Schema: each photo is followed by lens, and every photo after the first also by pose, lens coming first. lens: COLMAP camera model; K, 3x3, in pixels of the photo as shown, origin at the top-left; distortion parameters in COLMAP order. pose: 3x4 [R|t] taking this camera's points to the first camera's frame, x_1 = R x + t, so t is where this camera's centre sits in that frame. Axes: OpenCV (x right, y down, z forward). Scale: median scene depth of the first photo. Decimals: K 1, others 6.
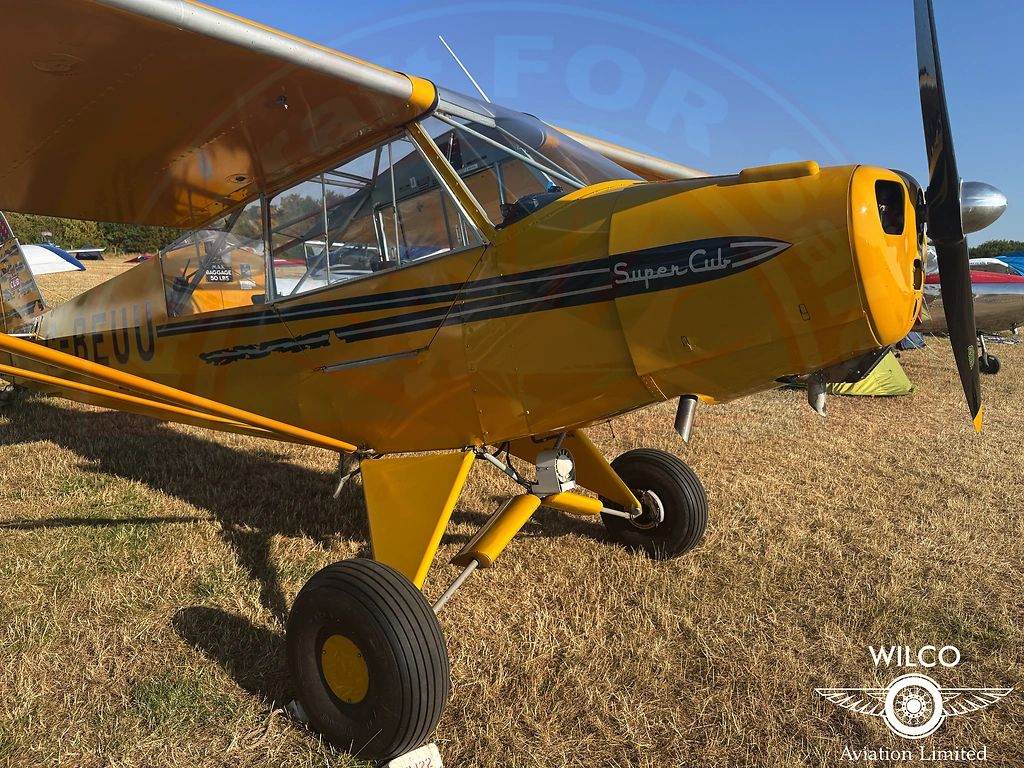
lens RADIAL K [[719.4, 0, 510.2], [0, 719.4, 381.7], [0, 0, 1]] dist [0.044510, -0.048977]
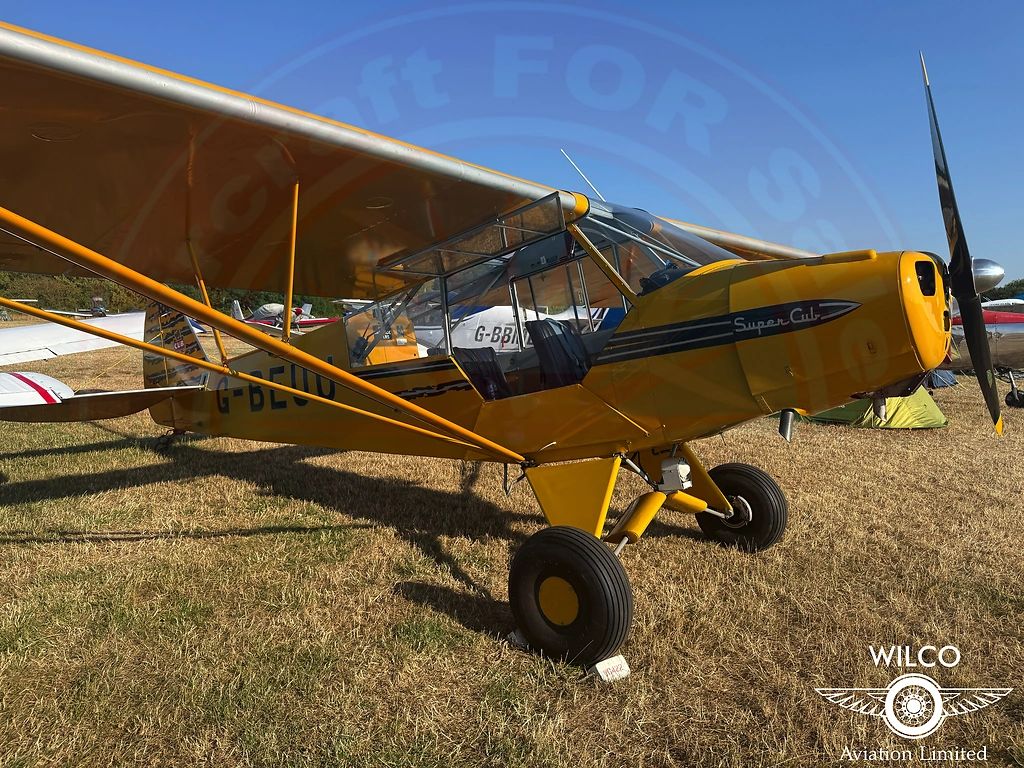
lens RADIAL K [[719.4, 0, 503.2], [0, 719.4, 381.0], [0, 0, 1]] dist [0.044510, -0.048977]
pose [[0.998981, -0.023452, -0.038565, -0.189201], [0.020560, 0.997066, -0.073739, 0.042700], [0.040182, 0.072871, 0.996532, -0.330158]]
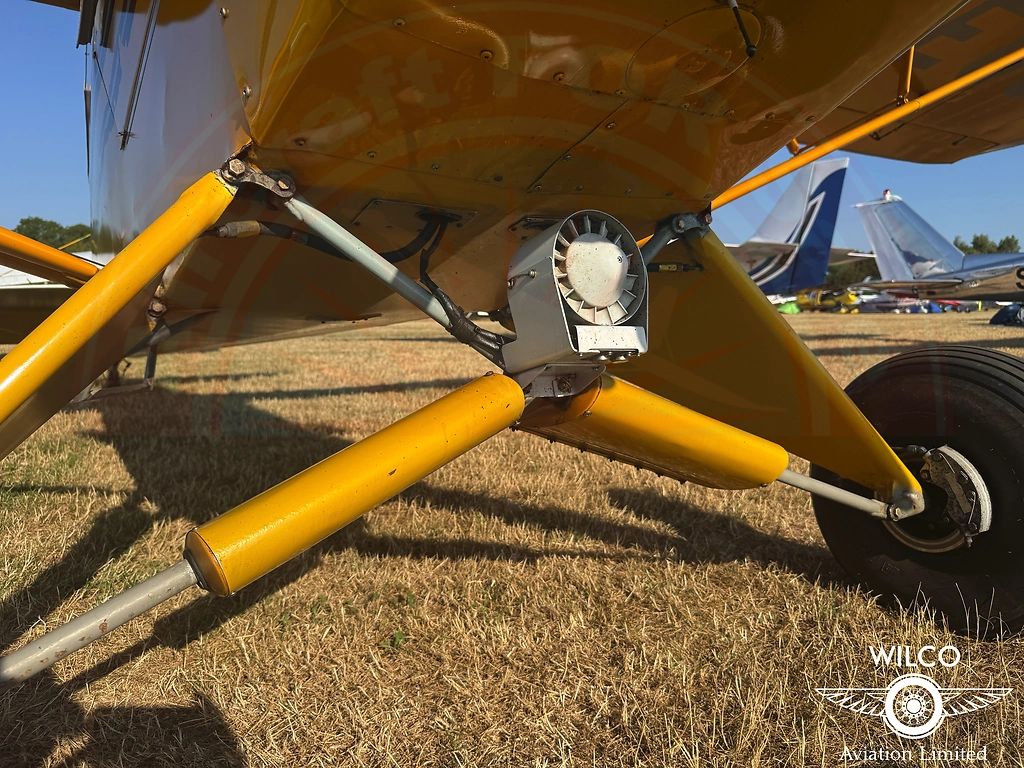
lens RADIAL K [[712.9, 0, 512.3], [0, 712.9, 388.6], [0, 0, 1]] dist [-0.040036, -0.000599]
pose [[0.934093, -0.015225, -0.356704, 0.134255], [-0.008604, 0.997840, -0.065121, 0.171876], [0.356925, 0.063898, 0.931945, 0.683636]]
